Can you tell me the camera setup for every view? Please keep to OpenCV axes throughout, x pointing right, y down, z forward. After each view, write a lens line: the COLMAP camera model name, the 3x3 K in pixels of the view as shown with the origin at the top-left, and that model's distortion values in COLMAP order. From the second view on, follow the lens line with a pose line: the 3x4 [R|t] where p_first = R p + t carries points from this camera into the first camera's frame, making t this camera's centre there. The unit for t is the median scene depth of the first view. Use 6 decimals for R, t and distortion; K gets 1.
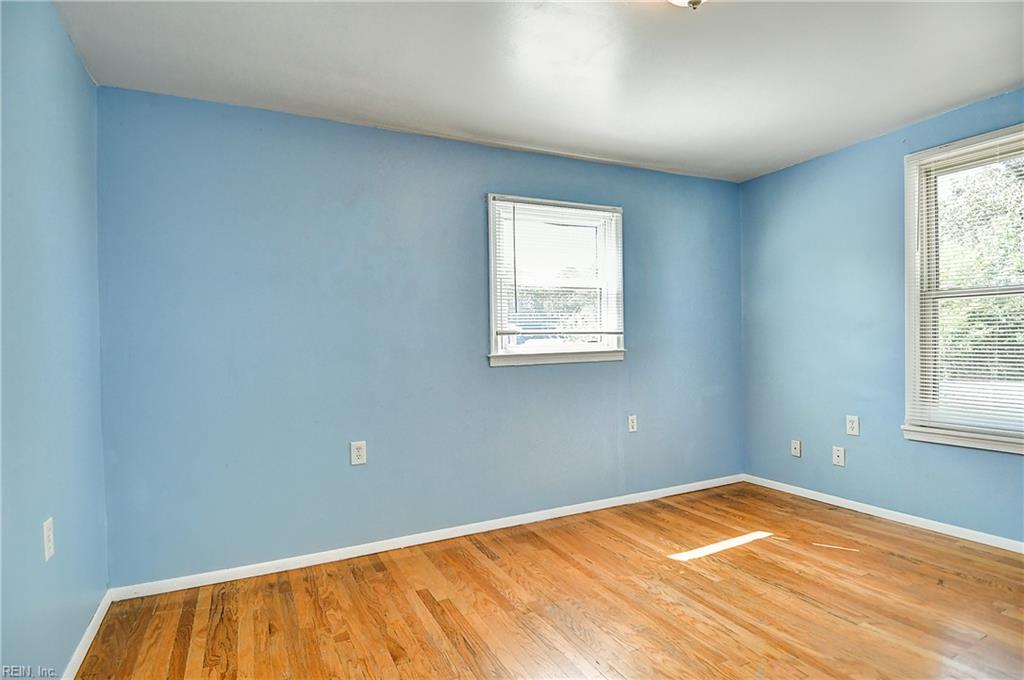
lens RADIAL K [[509.2, 0, 512.0], [0, 509.2, 340.0], [0, 0, 1]] dist [0.000290, 0.000066]
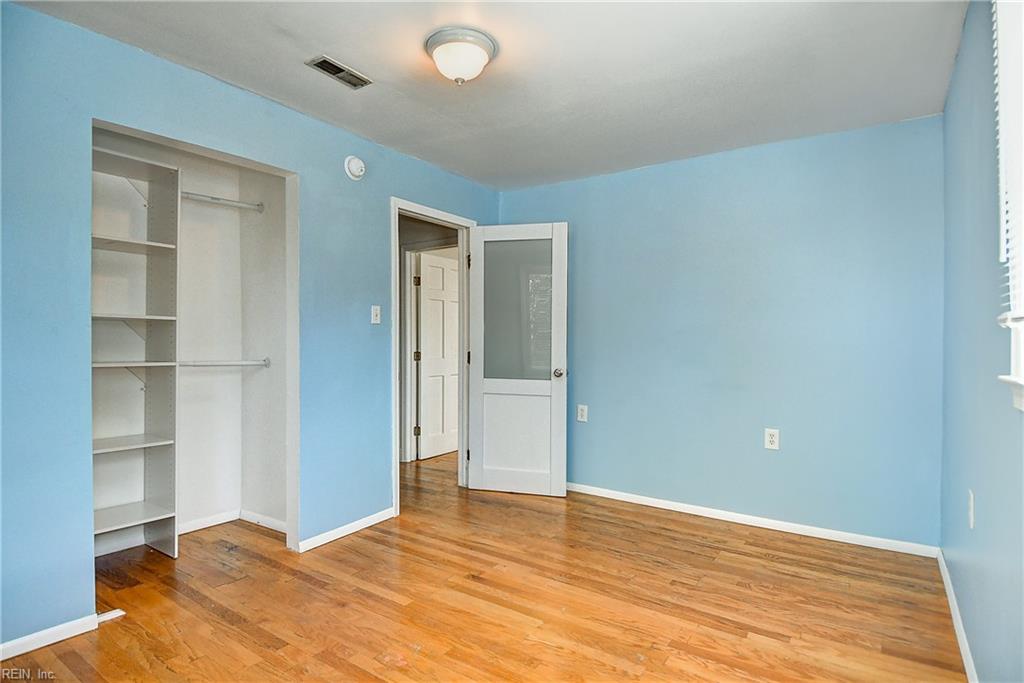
lens RADIAL K [[539.8, 0, 512.0], [0, 539.8, 341.5], [0, 0, 1]] dist [0.000586, 0.000080]
pose [[-0.863334, 0.017303, -0.504337, 0.732992], [0.012103, 0.999834, 0.013584, -0.008313], [0.504488, 0.005623, -0.863400, 1.746958]]
